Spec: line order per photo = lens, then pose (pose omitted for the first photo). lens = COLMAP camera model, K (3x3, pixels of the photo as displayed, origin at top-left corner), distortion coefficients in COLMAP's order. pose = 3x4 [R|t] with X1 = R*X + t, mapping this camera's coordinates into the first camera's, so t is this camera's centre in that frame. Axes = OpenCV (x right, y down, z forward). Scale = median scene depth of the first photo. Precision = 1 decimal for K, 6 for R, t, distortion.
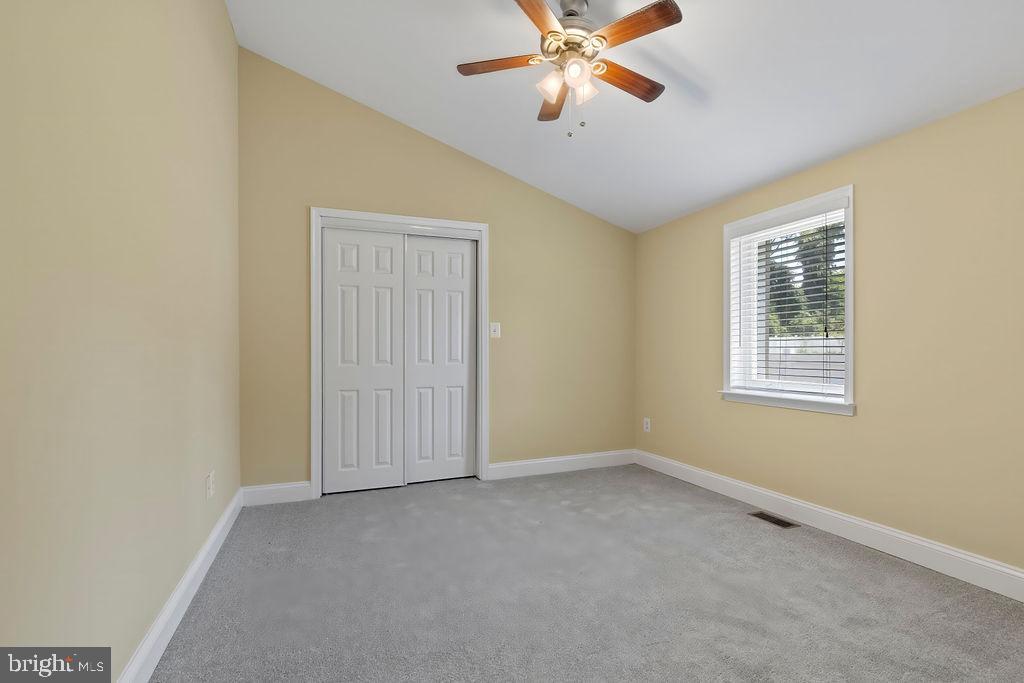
lens RADIAL K [[464.5, 0, 513.6], [0, 464.5, 363.1], [0, 0, 1]] dist [-0.001106, -0.000123]
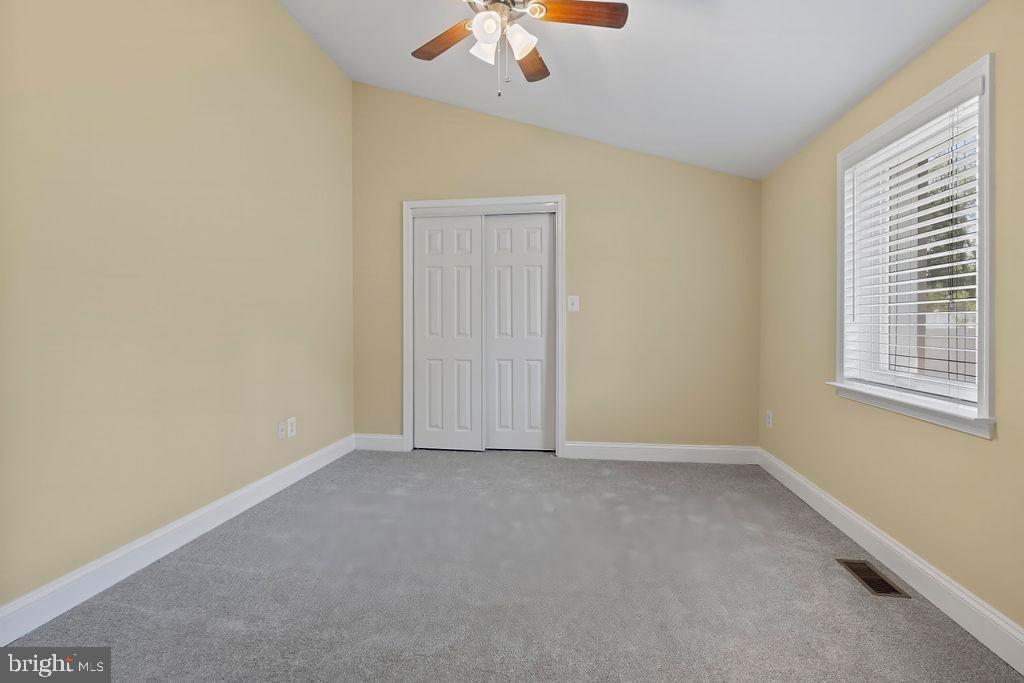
lens RADIAL K [[452.7, 0, 526.3], [0, 452.7, 332.4], [0, 0, 1]] dist [0.000139, 0.000175]
pose [[0.872692, 0.014053, -0.488070, 0.377460], [-0.014536, 0.999890, 0.002800, -0.013342], [0.488055, 0.004650, 0.872800, 0.149486]]
